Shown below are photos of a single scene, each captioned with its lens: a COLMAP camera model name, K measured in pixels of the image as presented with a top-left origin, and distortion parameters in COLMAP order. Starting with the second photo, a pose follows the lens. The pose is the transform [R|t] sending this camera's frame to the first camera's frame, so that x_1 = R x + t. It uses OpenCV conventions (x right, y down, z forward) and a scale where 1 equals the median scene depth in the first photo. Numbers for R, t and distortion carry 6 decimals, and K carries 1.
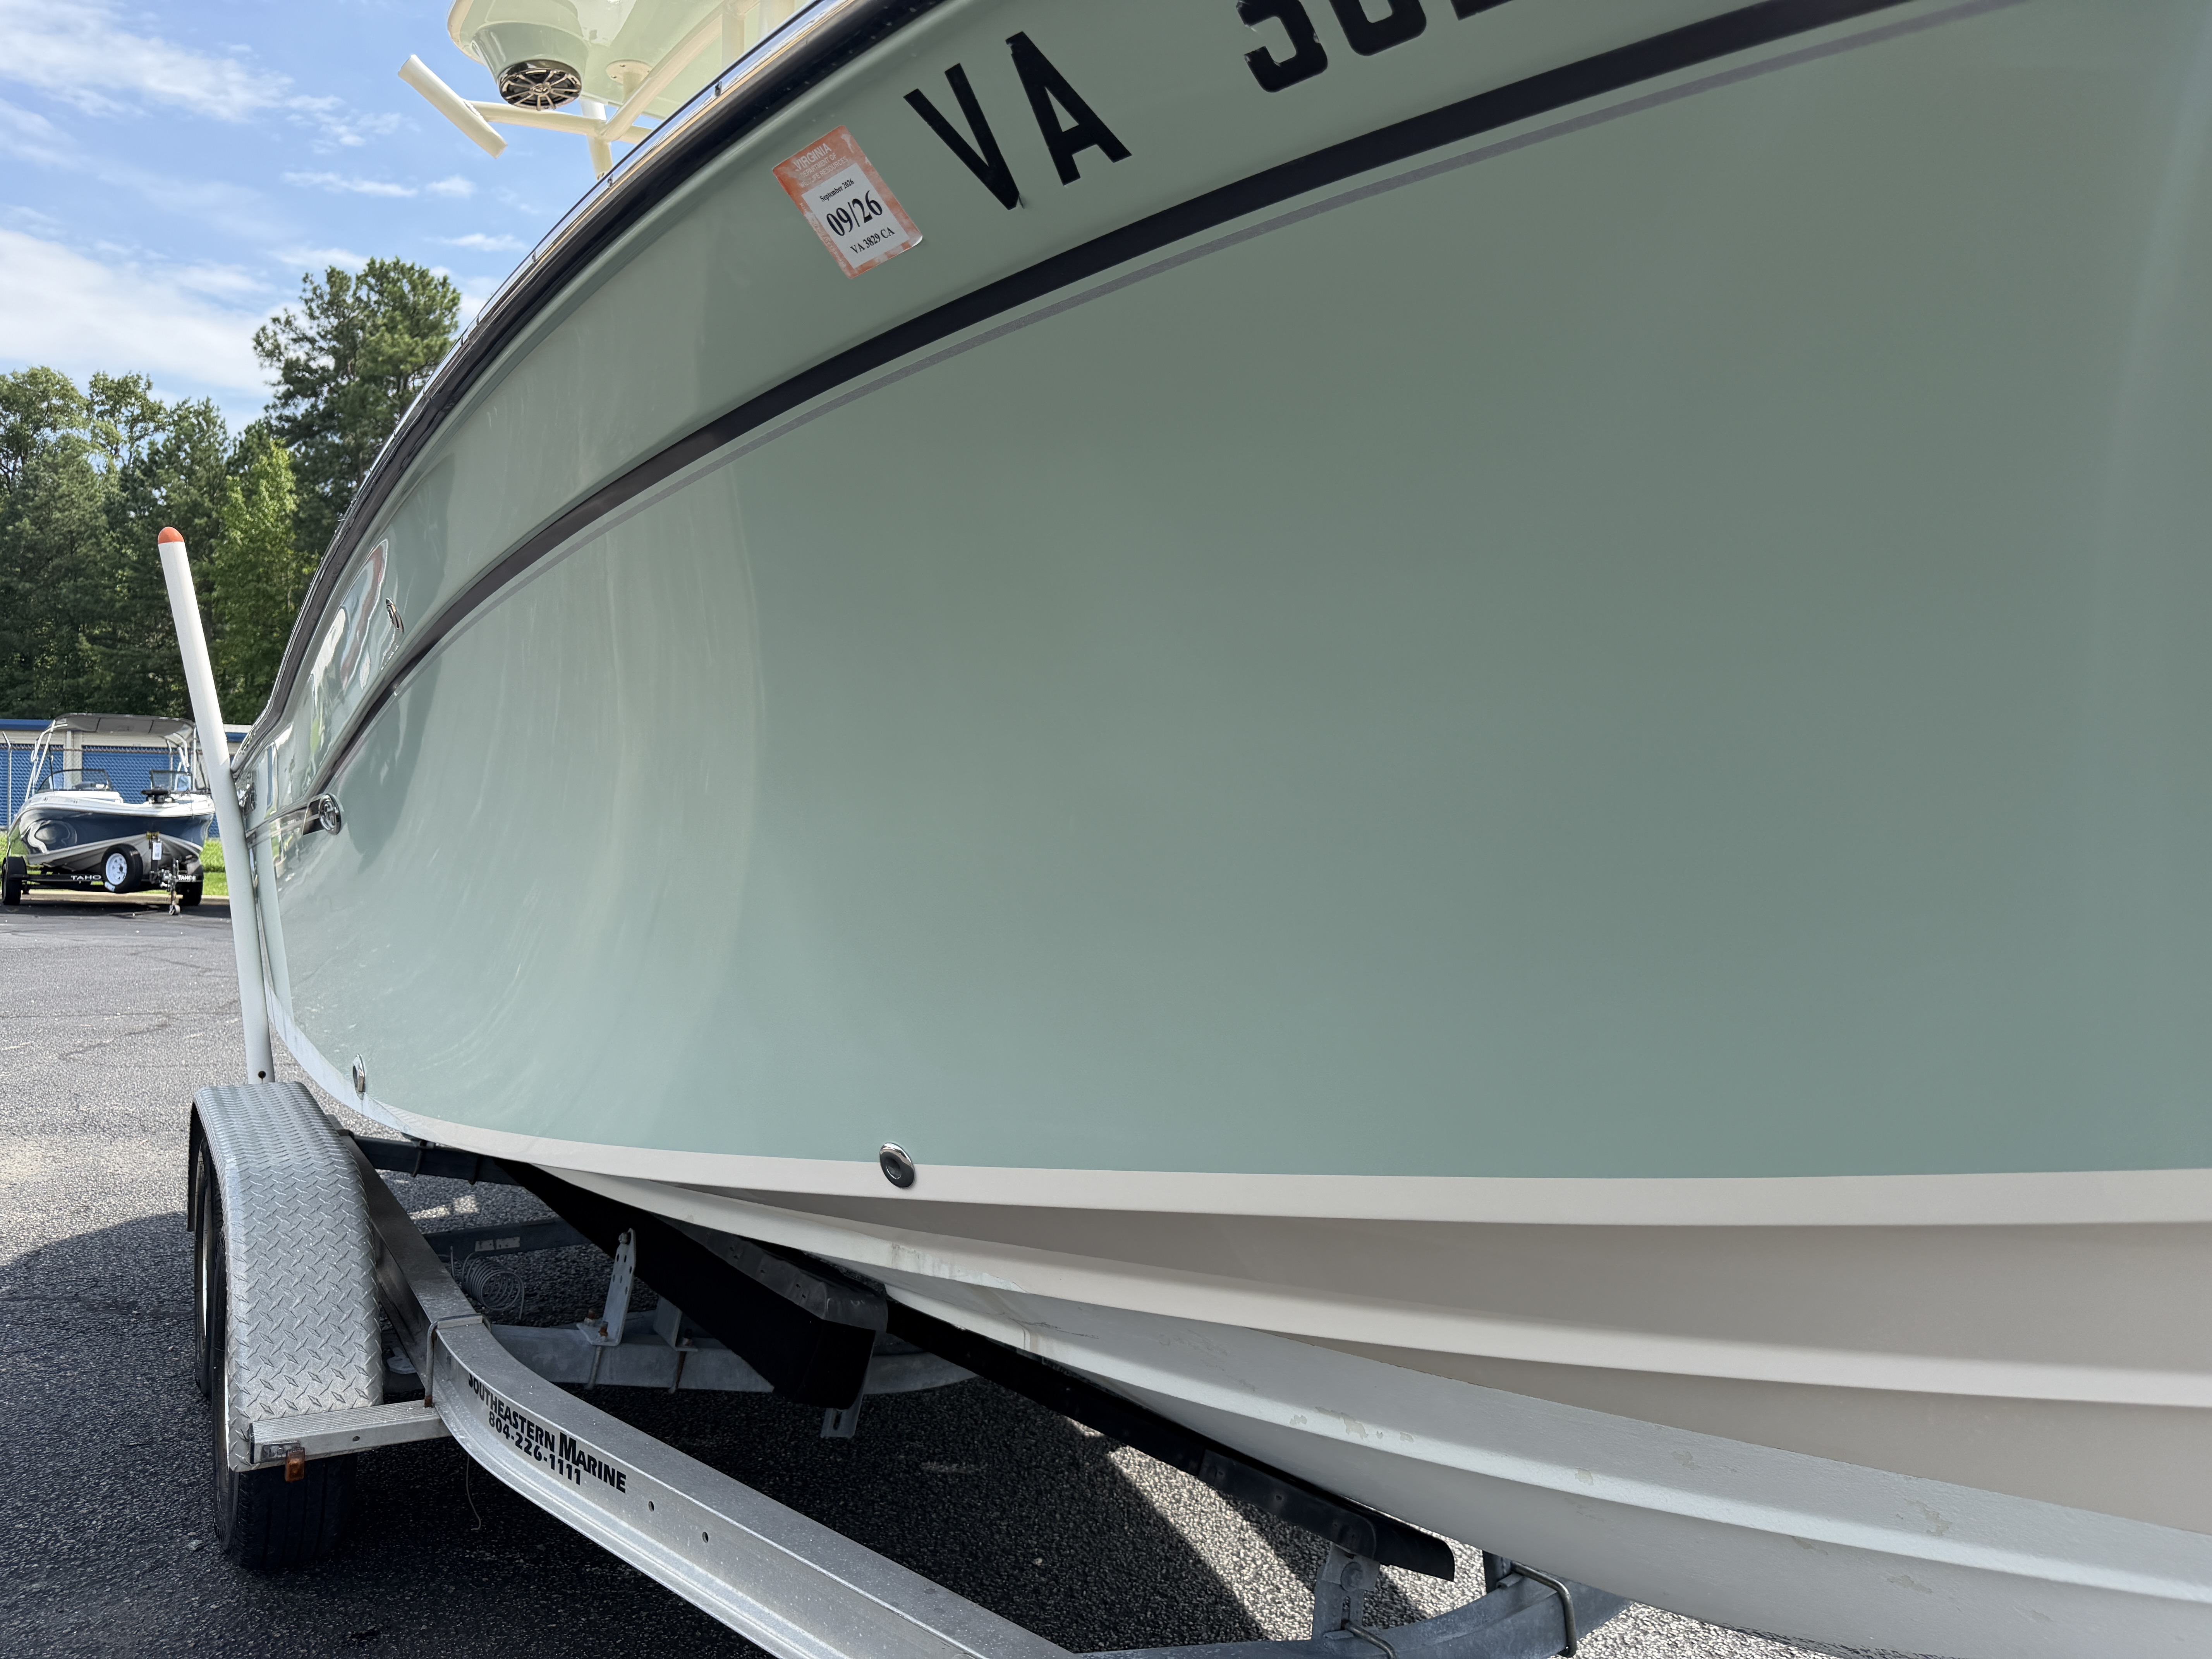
lens RADIAL K [[1566.3, 0, 1107.0], [0, 1566.3, 848.9], [0, 0, 1]] dist [0.009734, 0.003540]
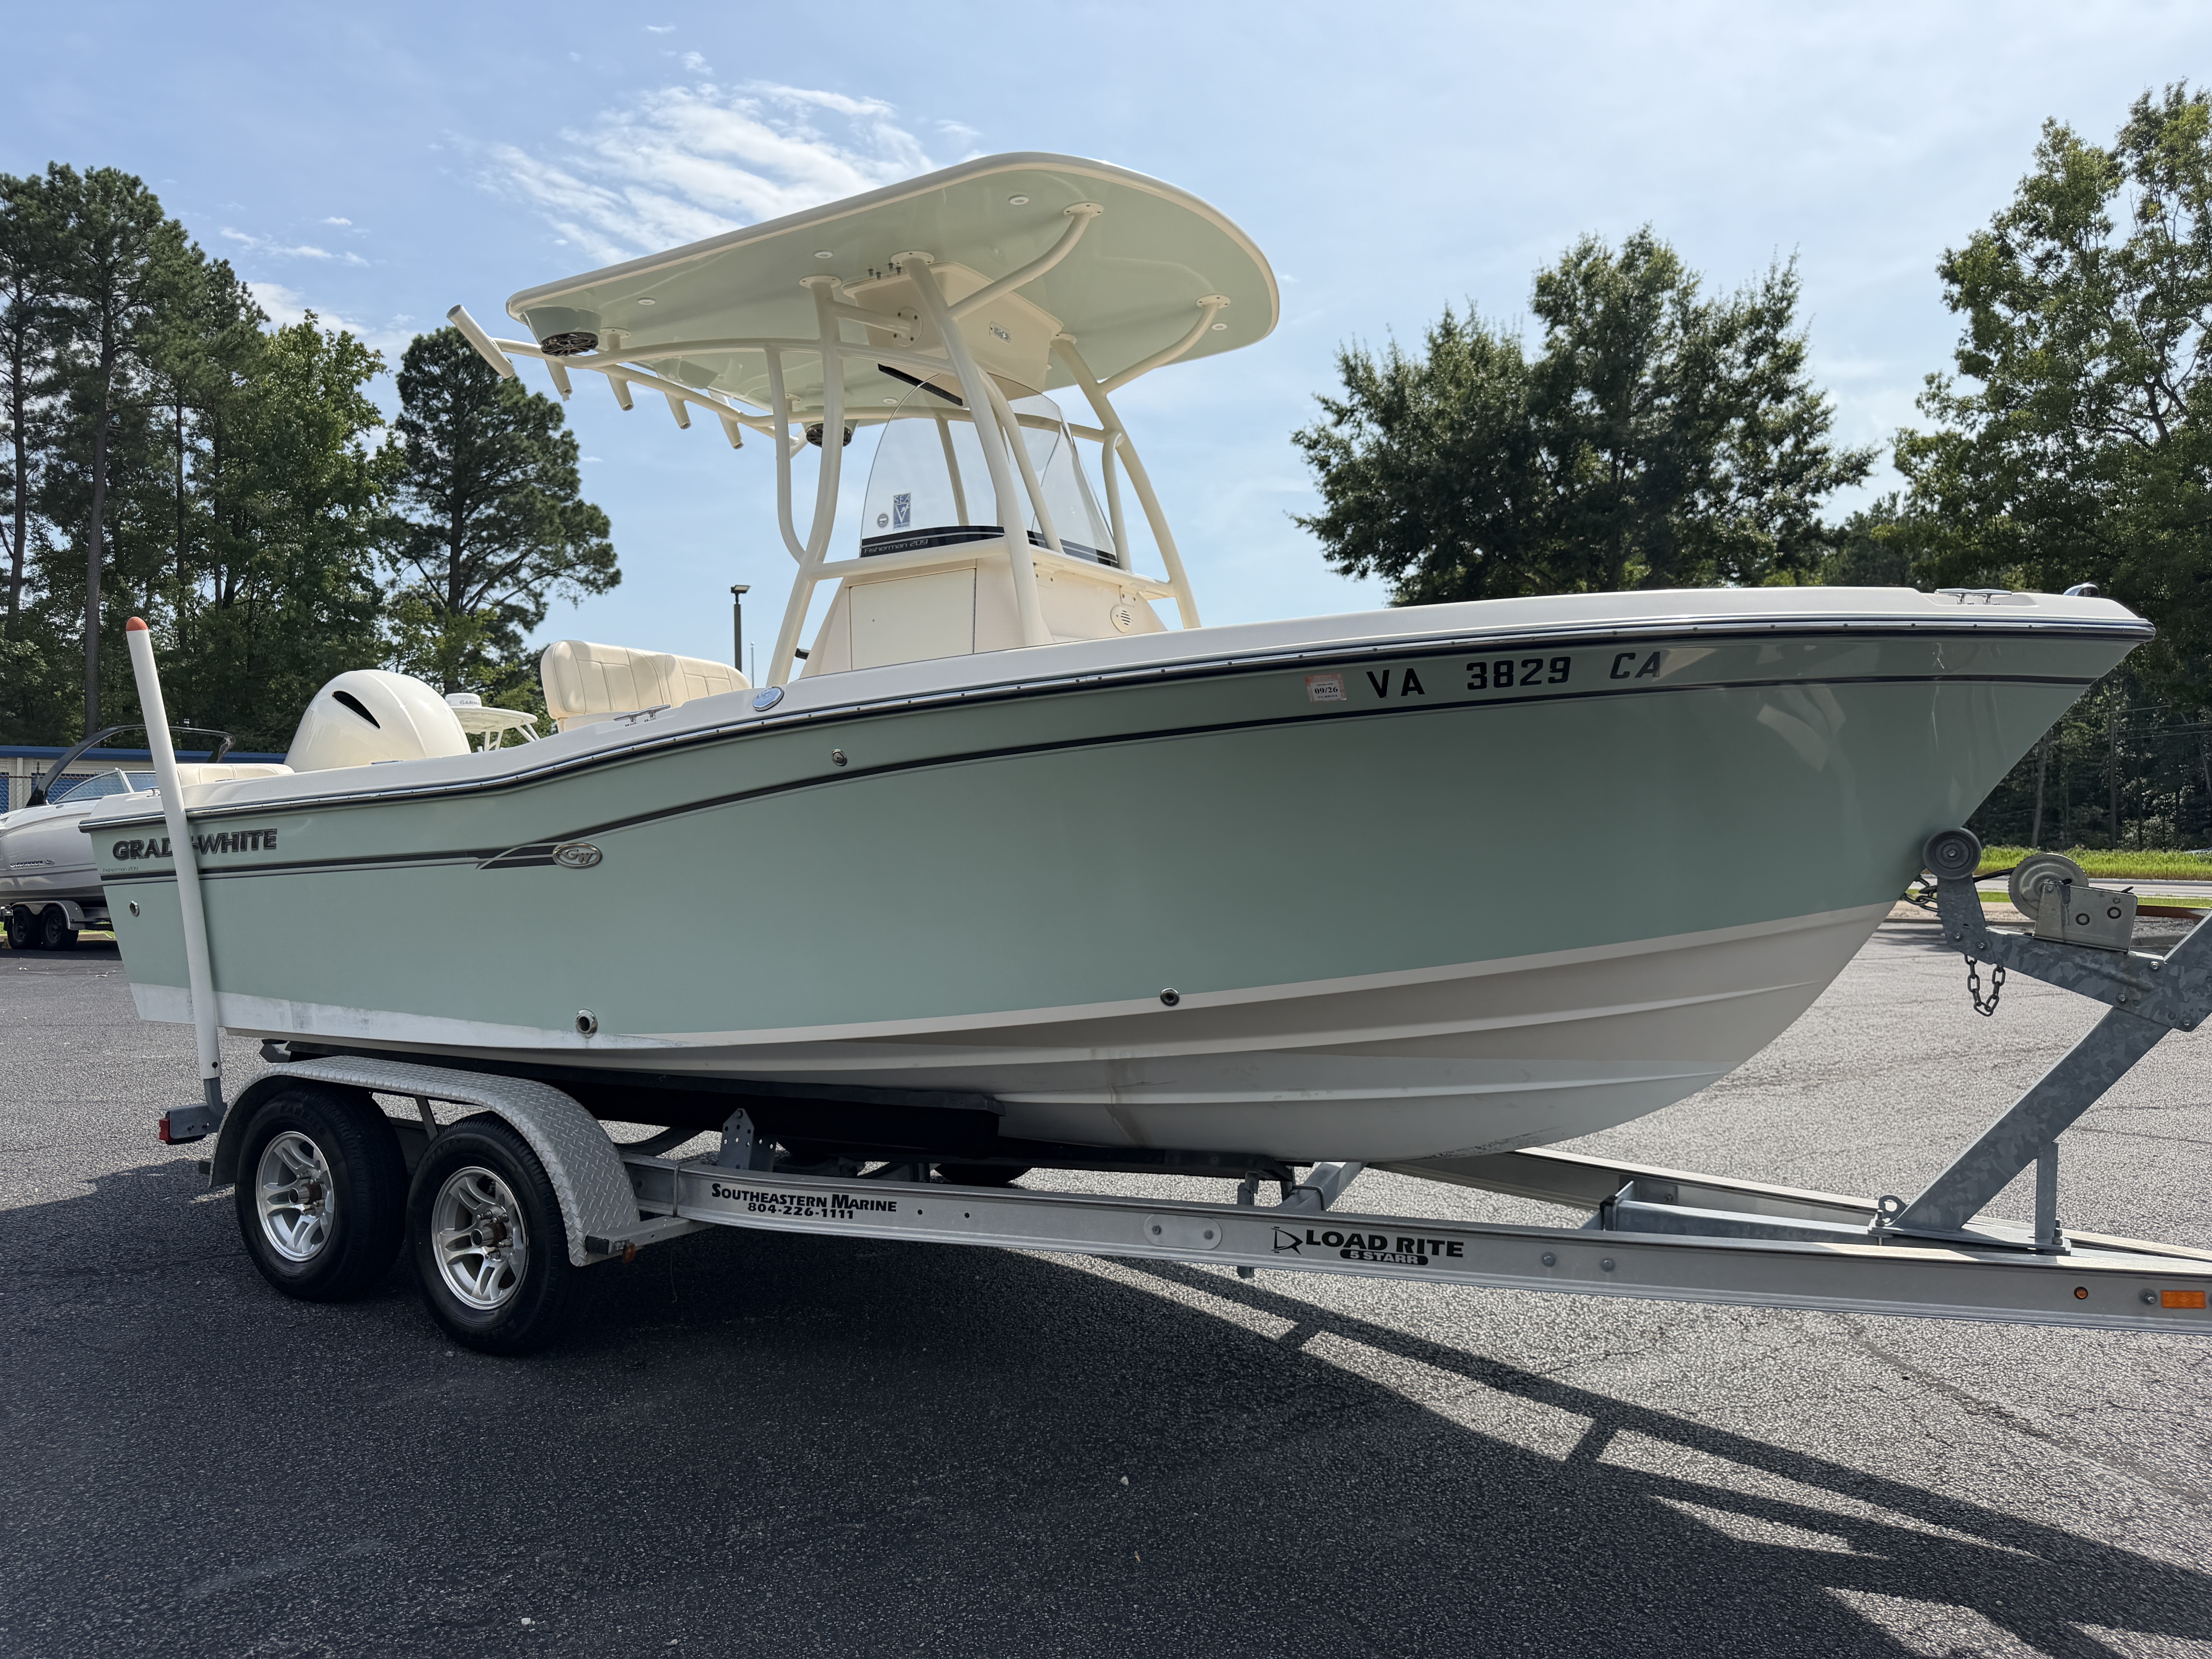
lens RADIAL K [[1566.3, 0, 1107.0], [0, 1566.3, 848.9], [0, 0, 1]] dist [0.009734, 0.003540]
pose [[0.890567, -0.030786, 0.453808, -0.665942], [0.026393, 0.999523, 0.016011, -0.036532], [-0.454085, -0.002281, 0.890956, -0.574625]]
